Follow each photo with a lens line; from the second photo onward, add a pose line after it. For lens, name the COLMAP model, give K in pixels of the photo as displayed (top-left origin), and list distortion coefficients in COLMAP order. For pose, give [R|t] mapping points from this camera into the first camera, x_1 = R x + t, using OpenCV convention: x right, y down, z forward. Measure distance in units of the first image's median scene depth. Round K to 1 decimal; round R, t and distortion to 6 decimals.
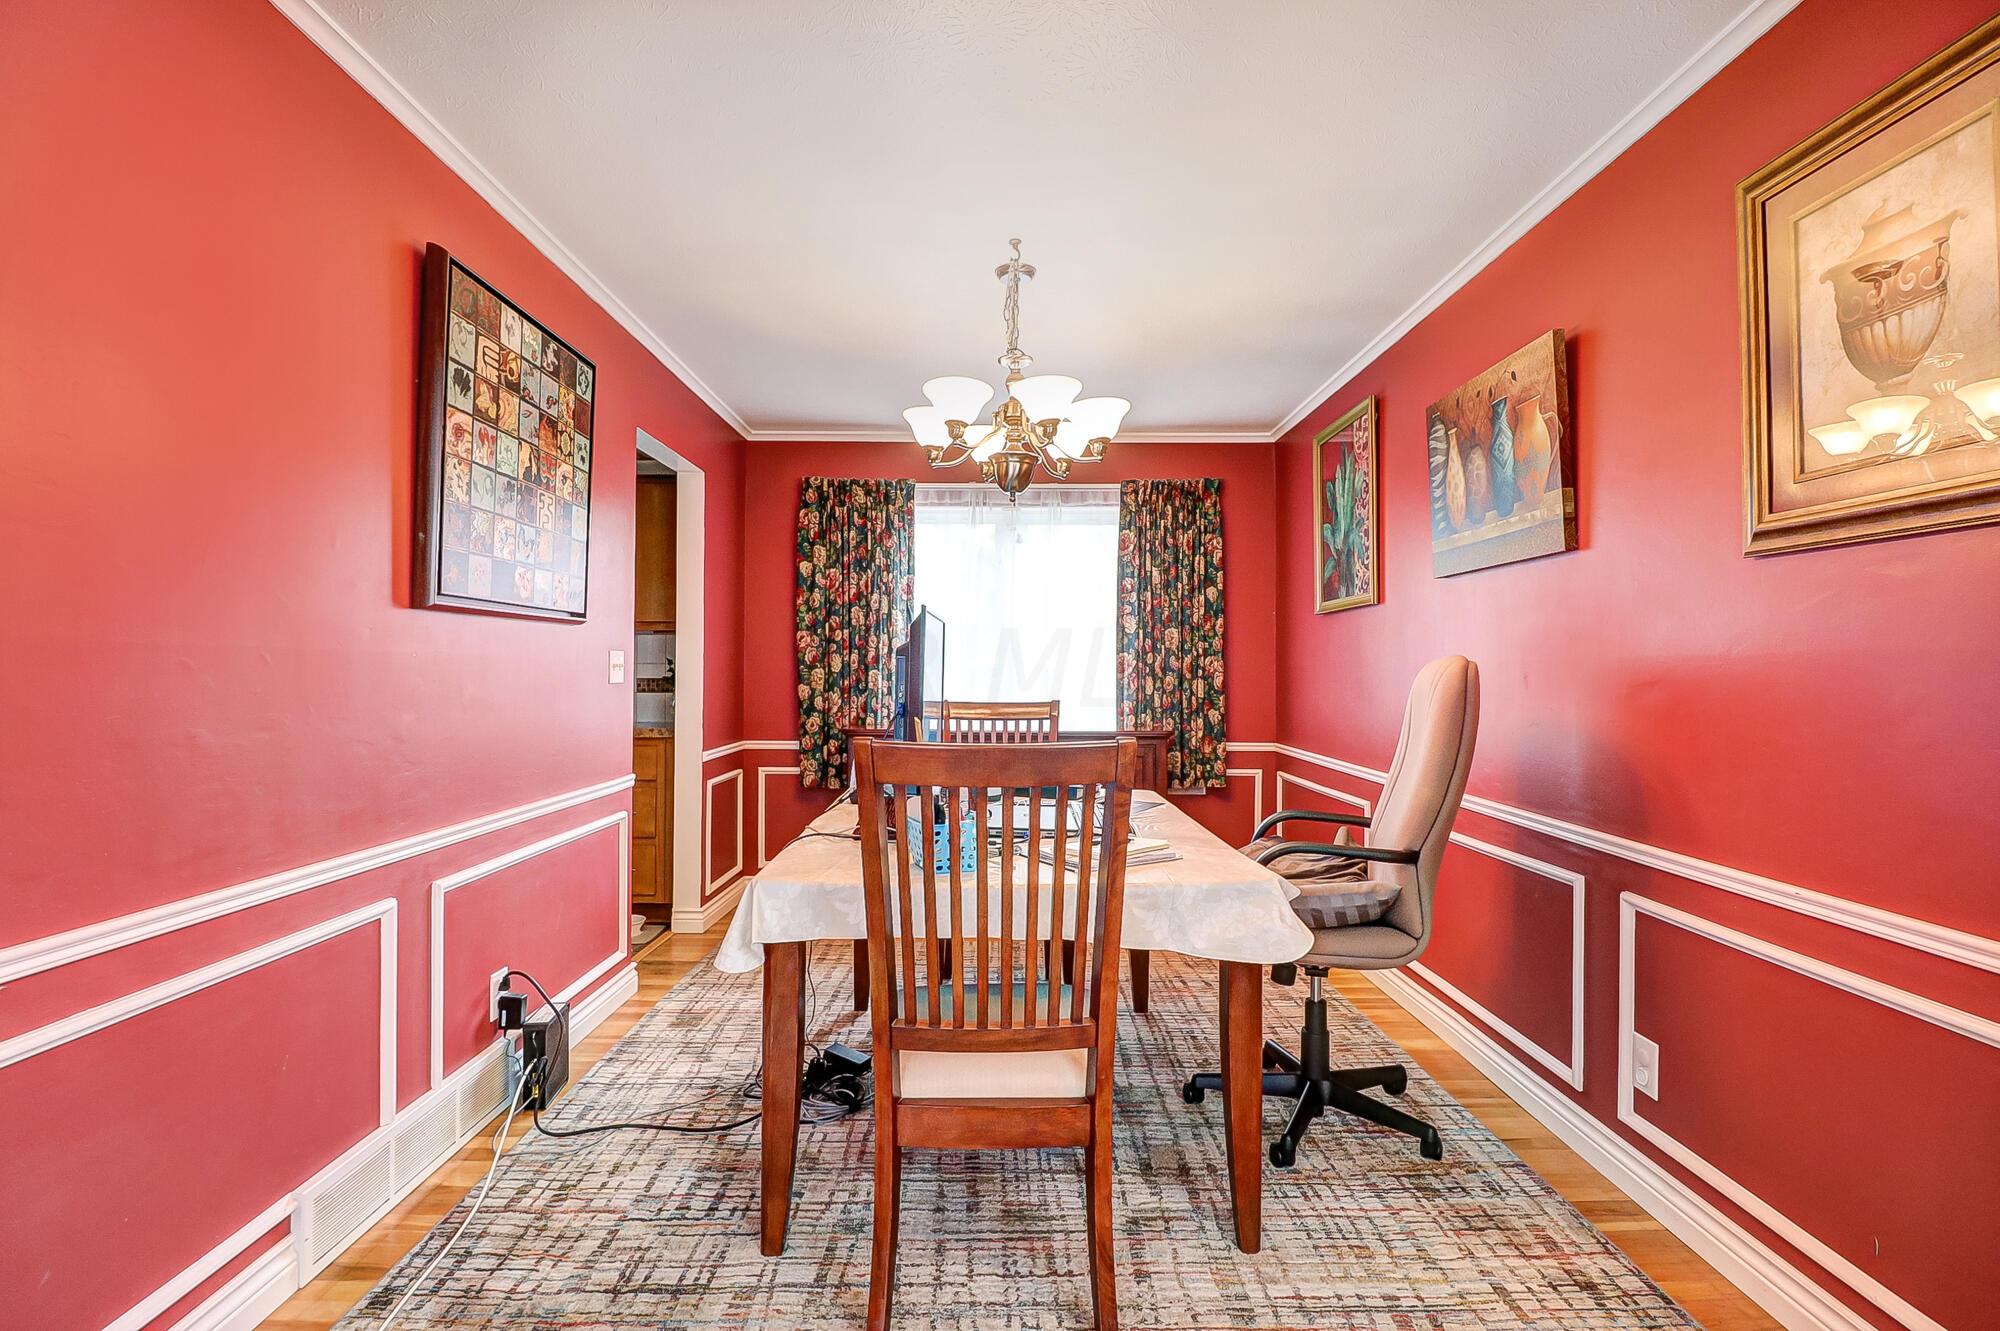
lens RADIAL K [[939.7, 0, 997.1], [0, 939.7, 658.4], [0, 0, 1]] dist [-0.000311, -0.012572]
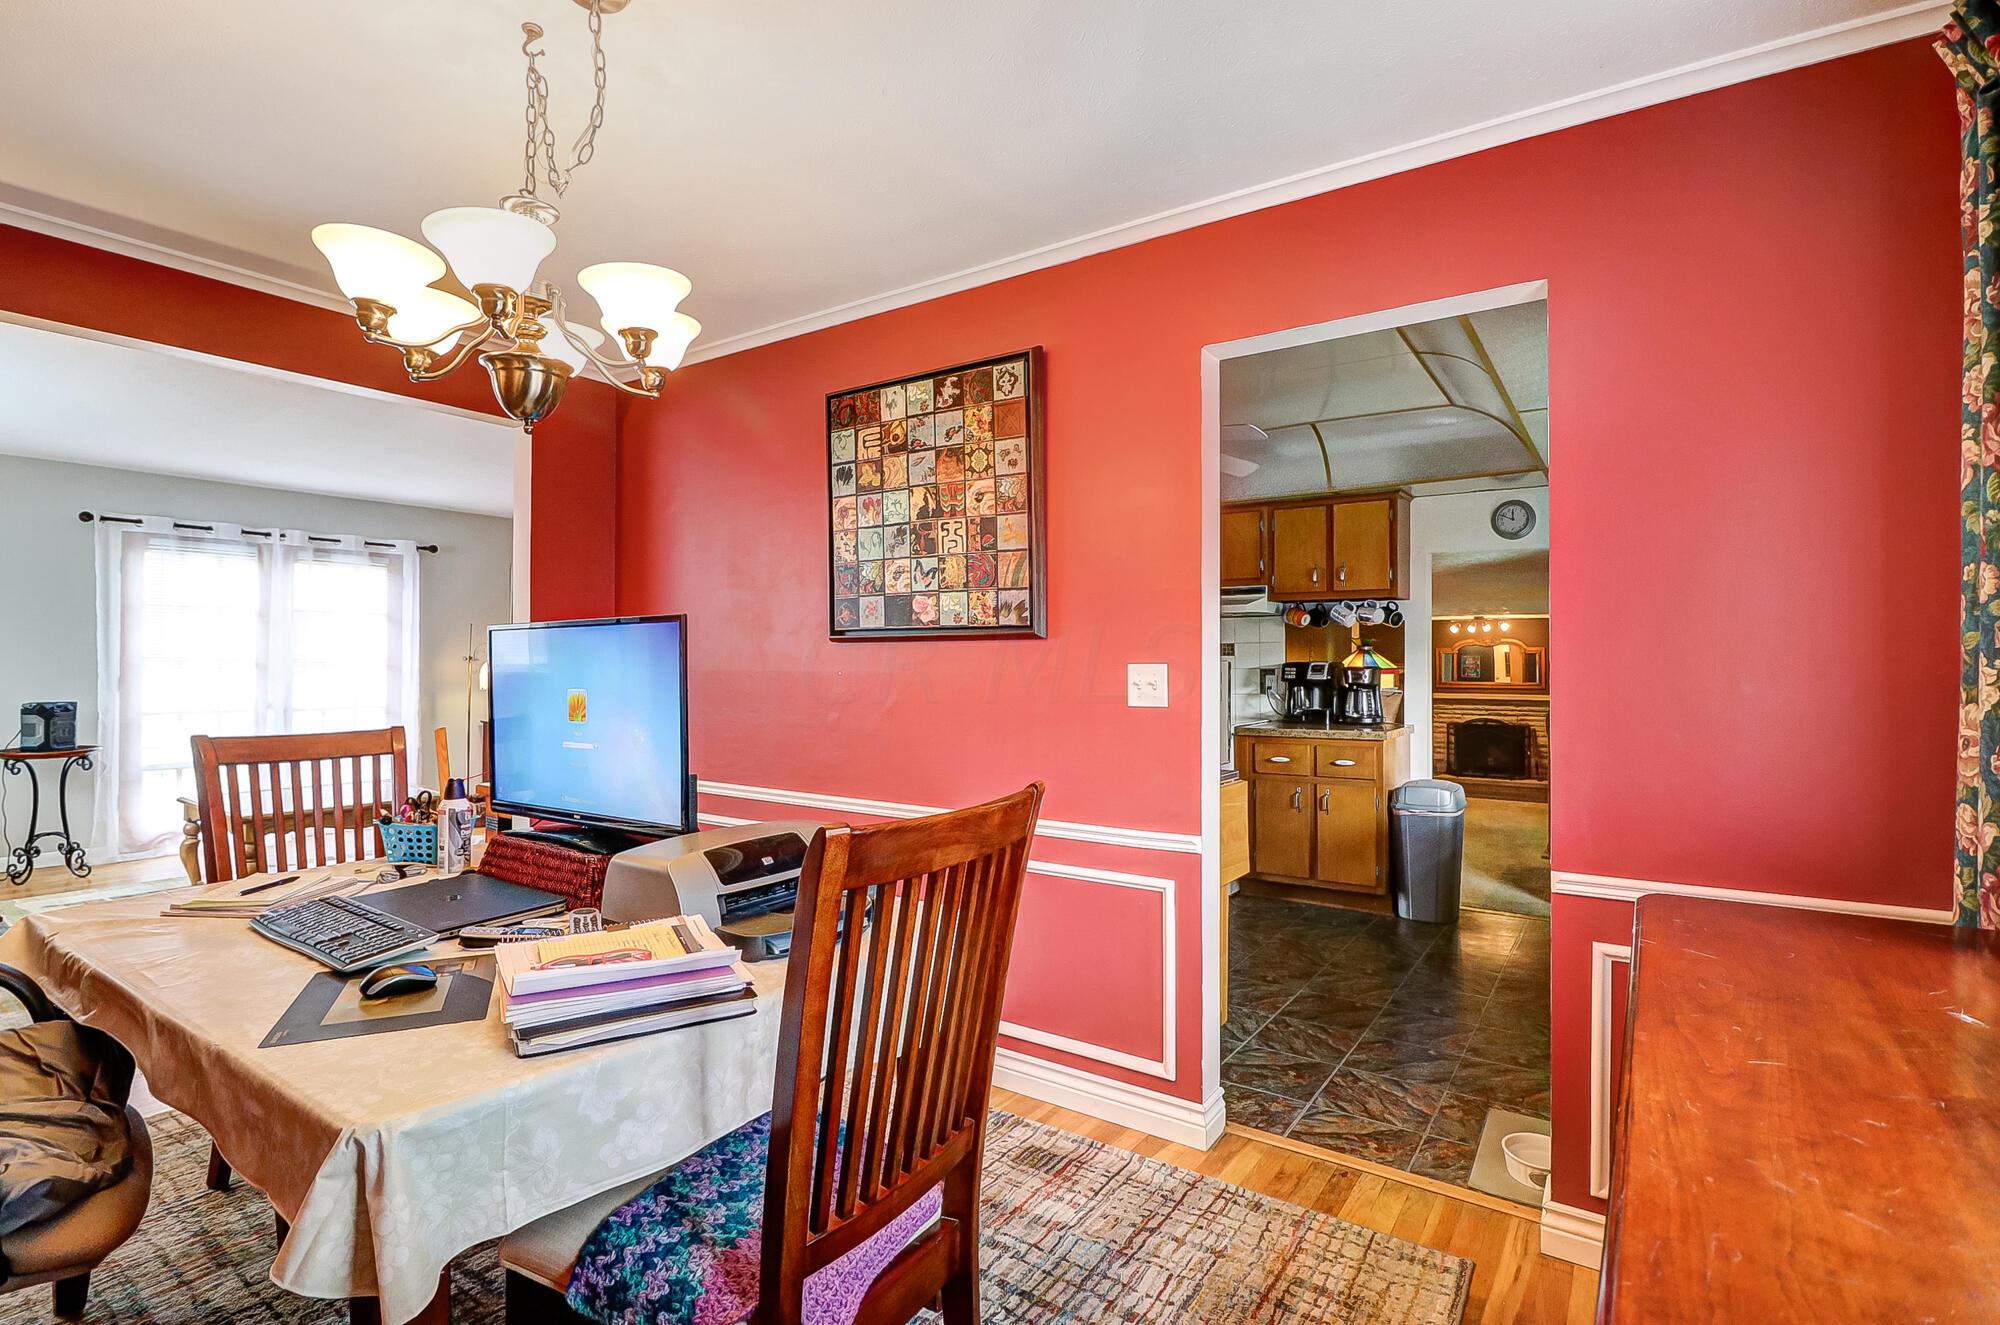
lens RADIAL K [[939.7, 0, 997.1], [0, 939.7, 655.4], [0, 0, 1]] dist [-0.000311, -0.012572]
pose [[-0.573550, -0.009897, -0.819111, 0.415875], [0.003815, 0.999884, -0.014753, -0.007498], [0.819162, -0.011587, -0.573446, 1.894504]]
